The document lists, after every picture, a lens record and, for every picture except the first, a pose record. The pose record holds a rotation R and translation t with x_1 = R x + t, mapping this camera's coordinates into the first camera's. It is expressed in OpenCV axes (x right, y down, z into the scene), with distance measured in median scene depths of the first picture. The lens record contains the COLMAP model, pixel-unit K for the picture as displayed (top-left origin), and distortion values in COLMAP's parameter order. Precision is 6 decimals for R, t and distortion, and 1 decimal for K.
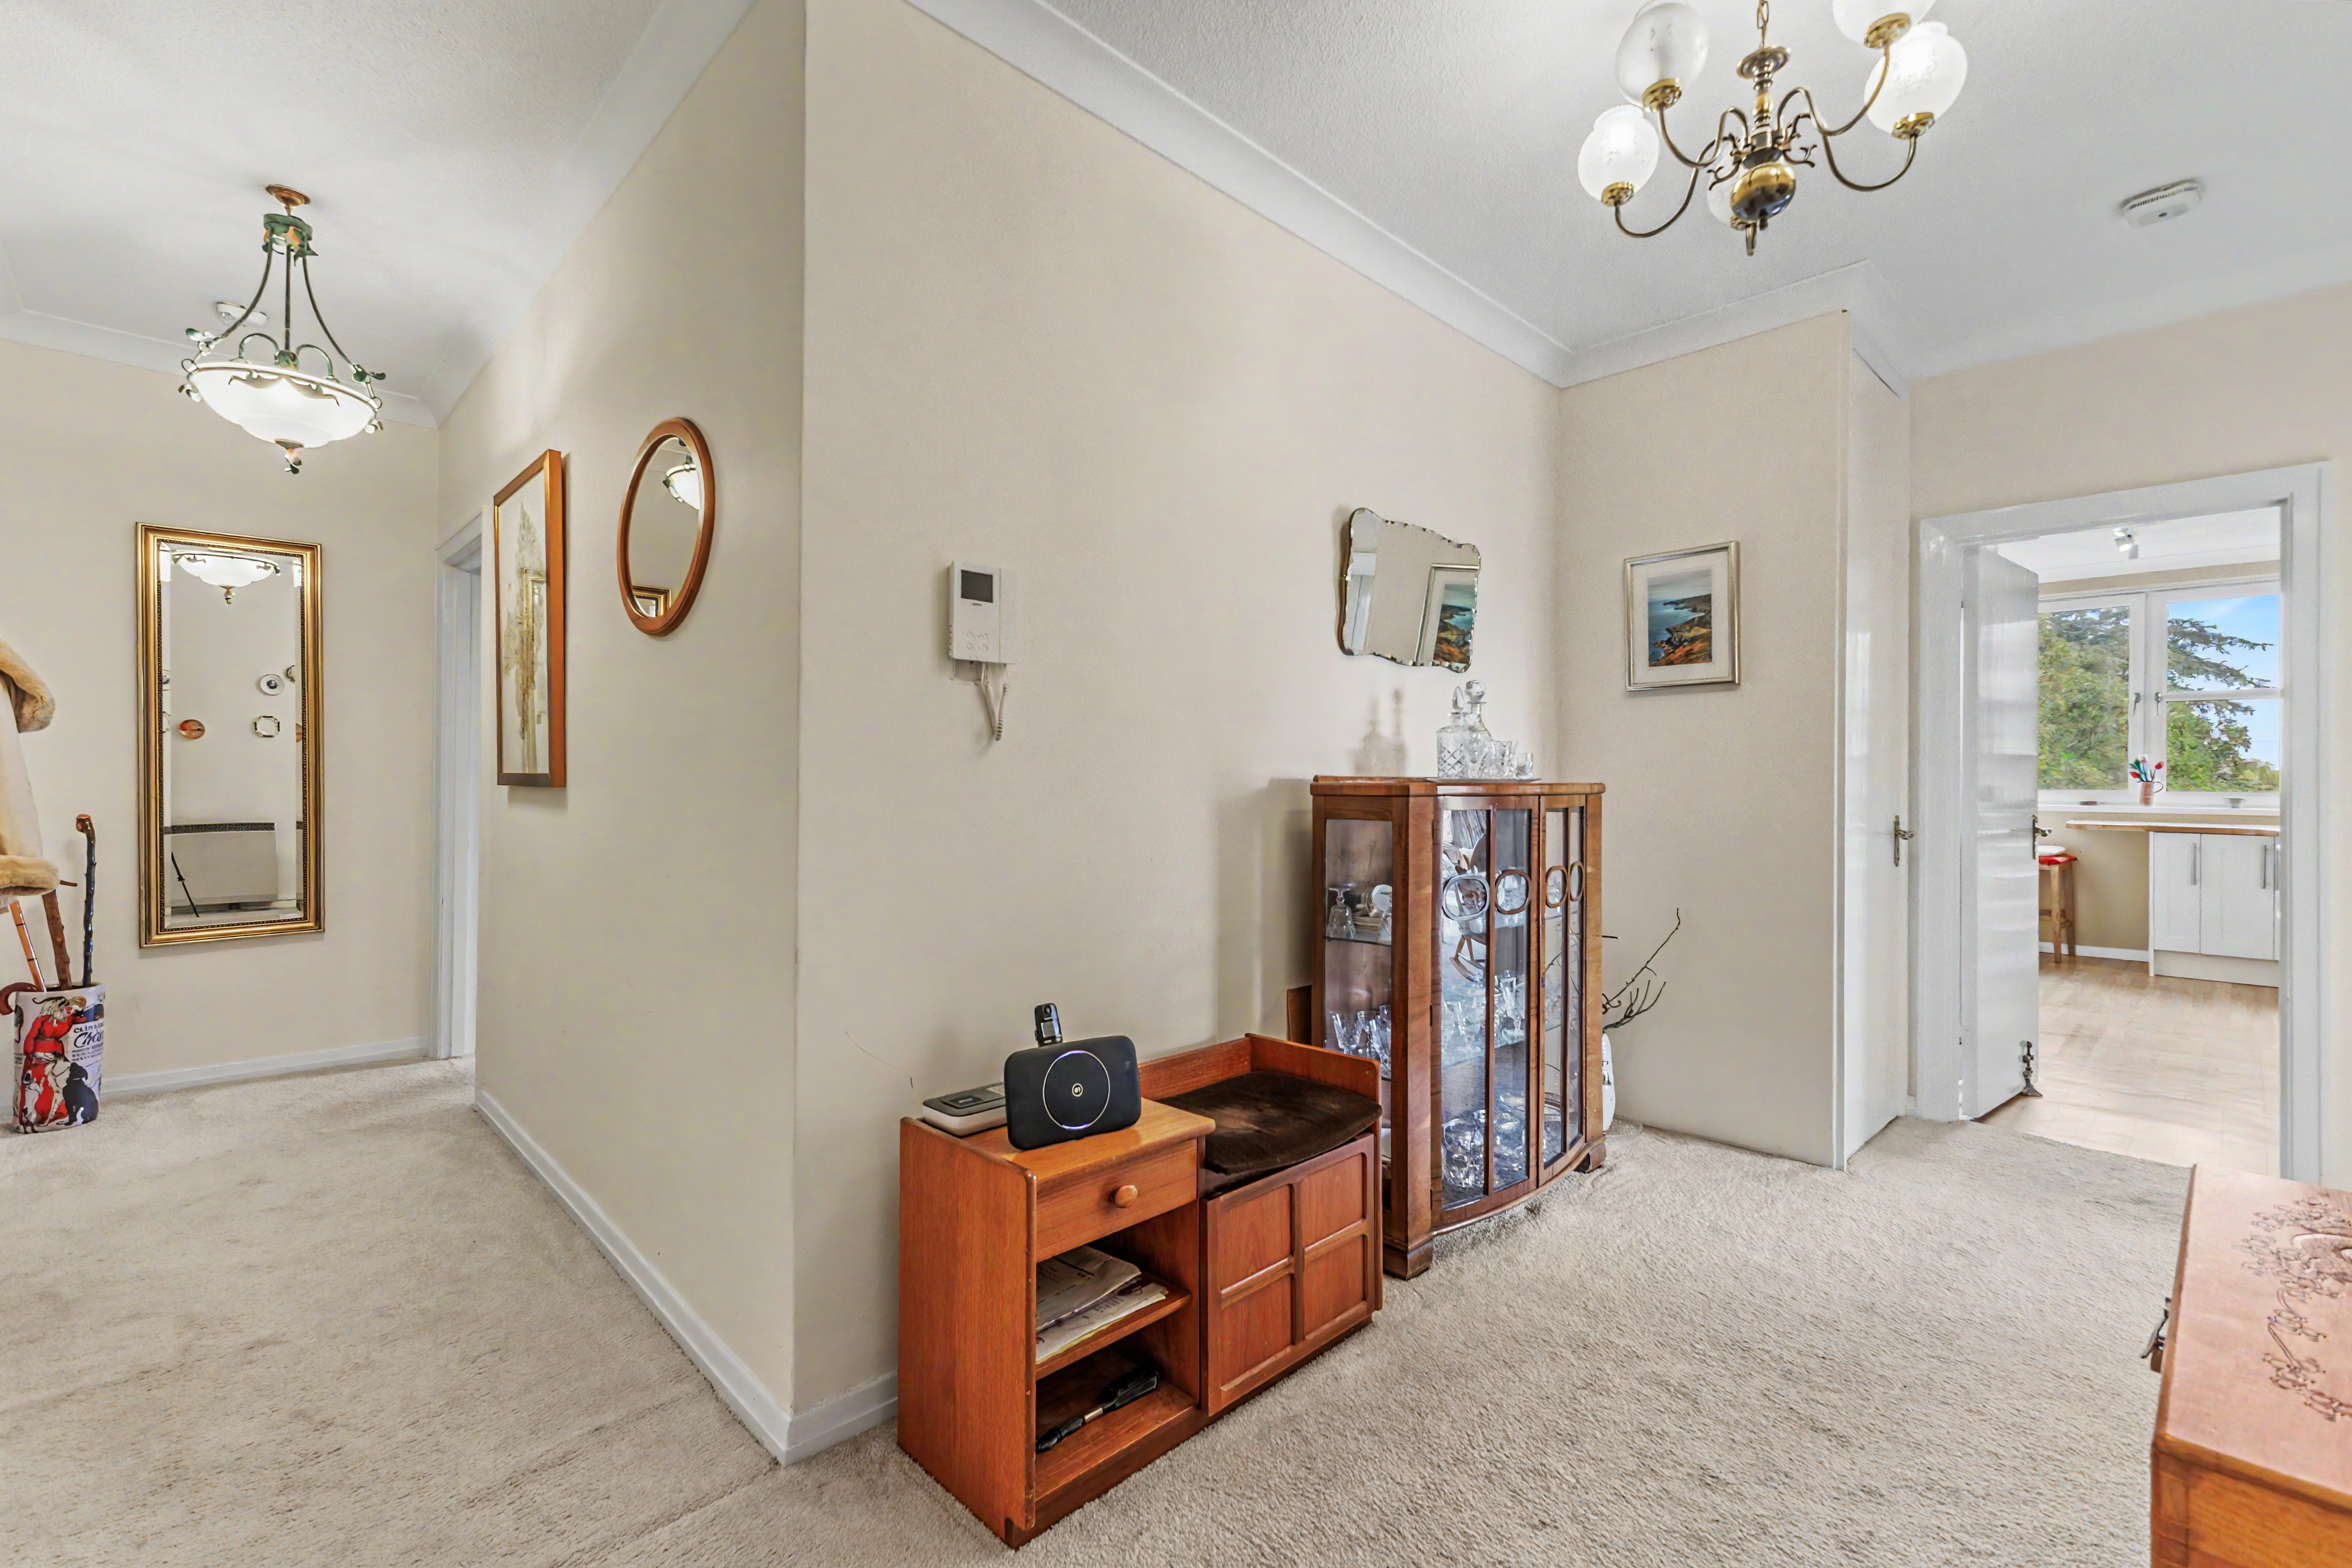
lens RADIAL K [[1014.3, 0, 1181.4], [0, 1014.3, 774.6], [0, 0, 1]] dist [0.004869, -0.000889]
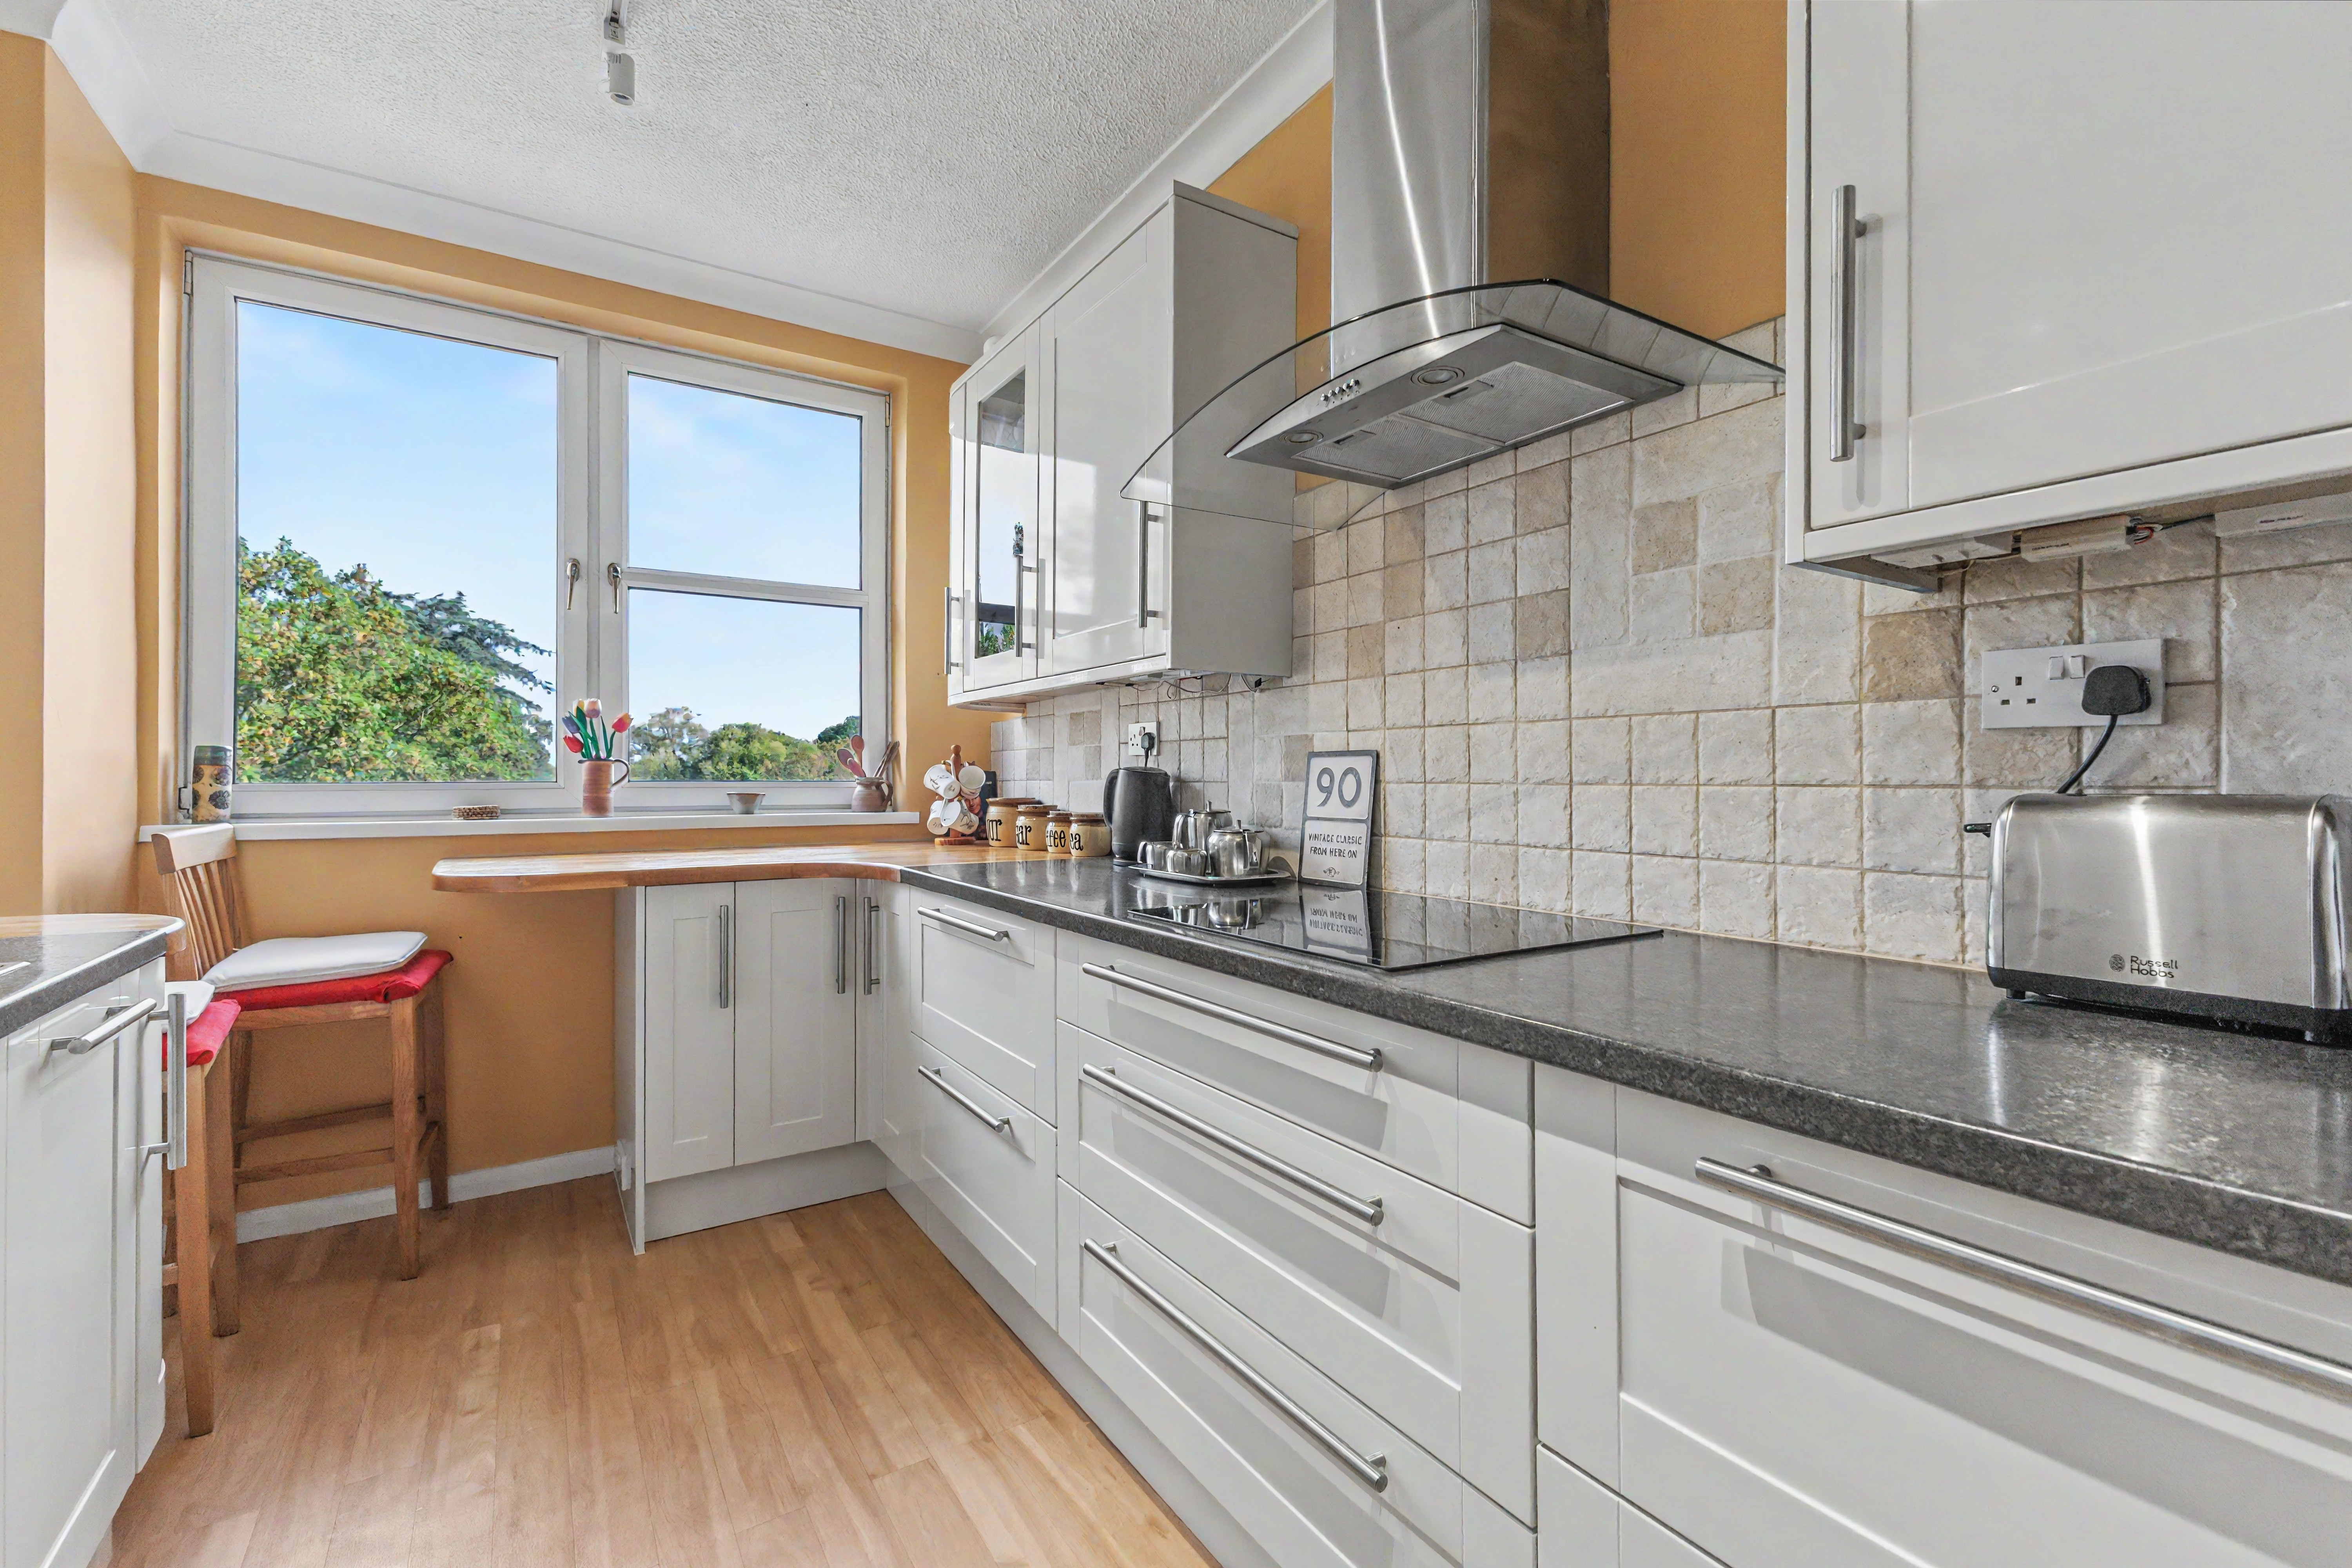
lens RADIAL K [[1014.3, 0, 1181.4], [0, 1014.3, 774.6], [0, 0, 1]] dist [0.004869, -0.000889]
pose [[0.188214, -0.005743, 0.982111, 0.546211], [-0.003140, 0.999974, 0.006449, 0.009356], [-0.982123, -0.004297, 0.188191, 0.647715]]
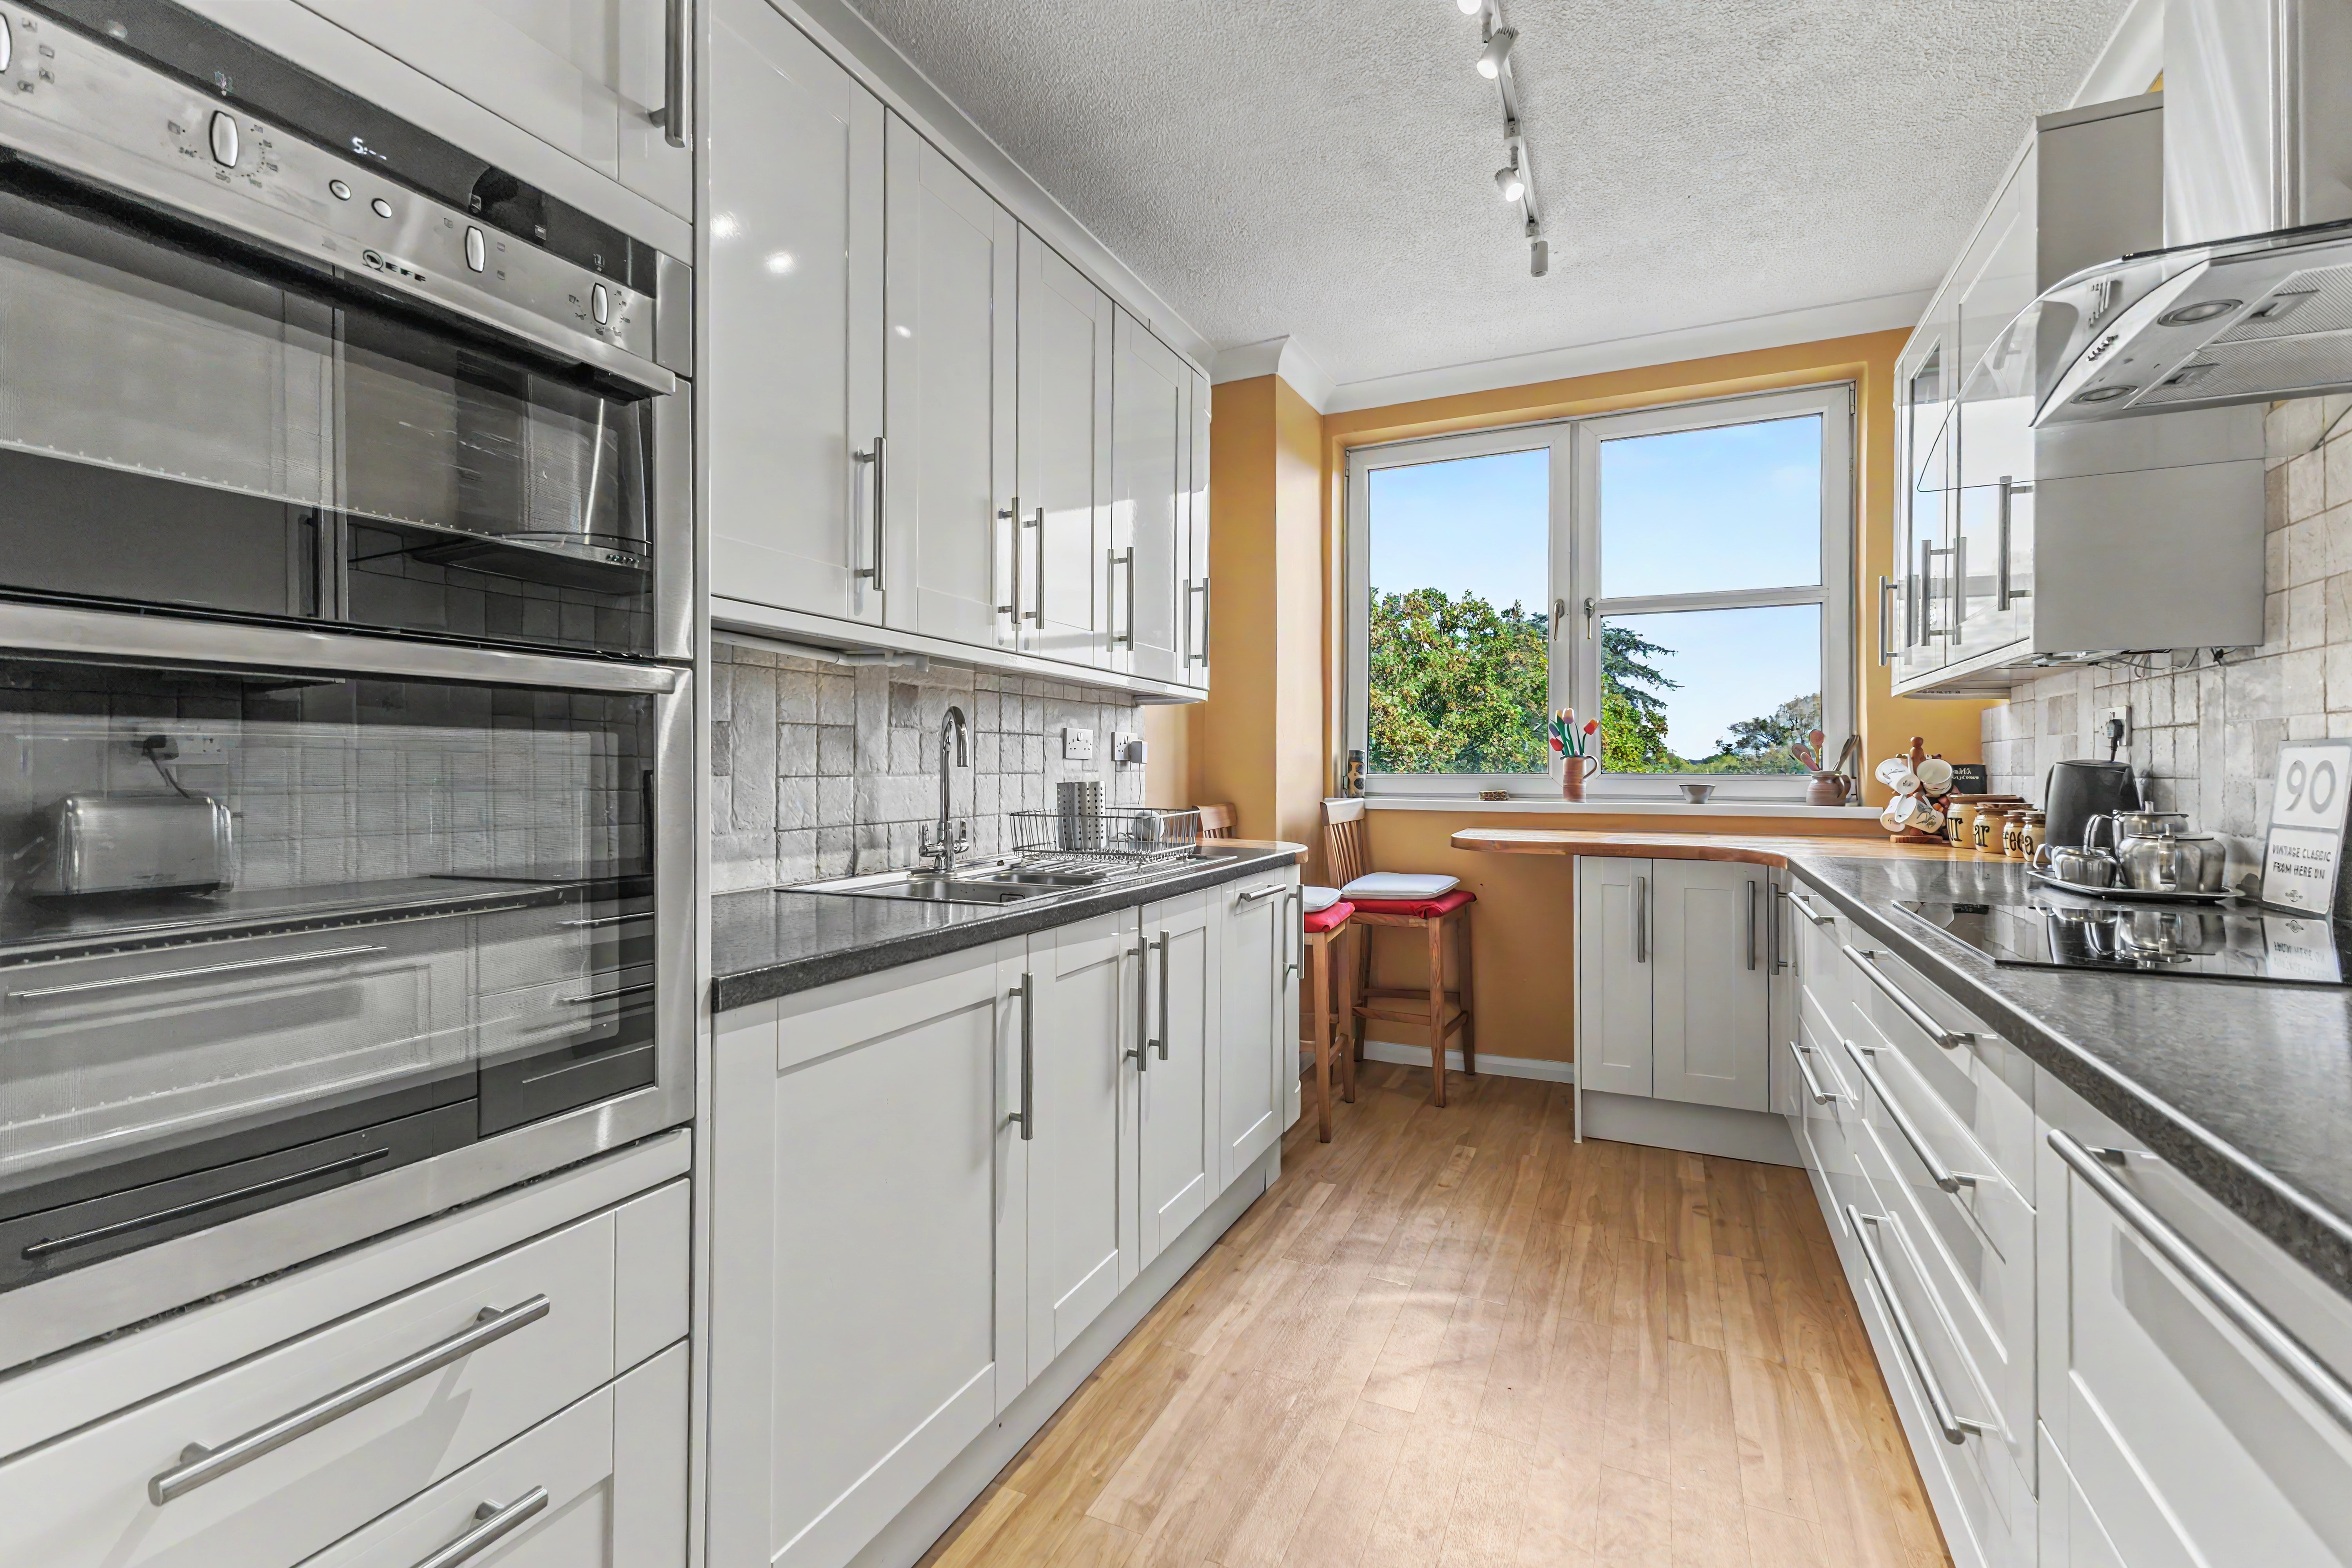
lens RADIAL K [[1023.3, 0, 1170.5], [0, 1023.3, 760.2], [0, 0, 1]] dist [0.001056, -0.000065]
pose [[0.935096, -0.003056, 0.354382, 0.526091], [0.003480, 0.999994, -0.000558, 0.008202], [-0.354378, 0.001755, 0.935101, 0.536670]]
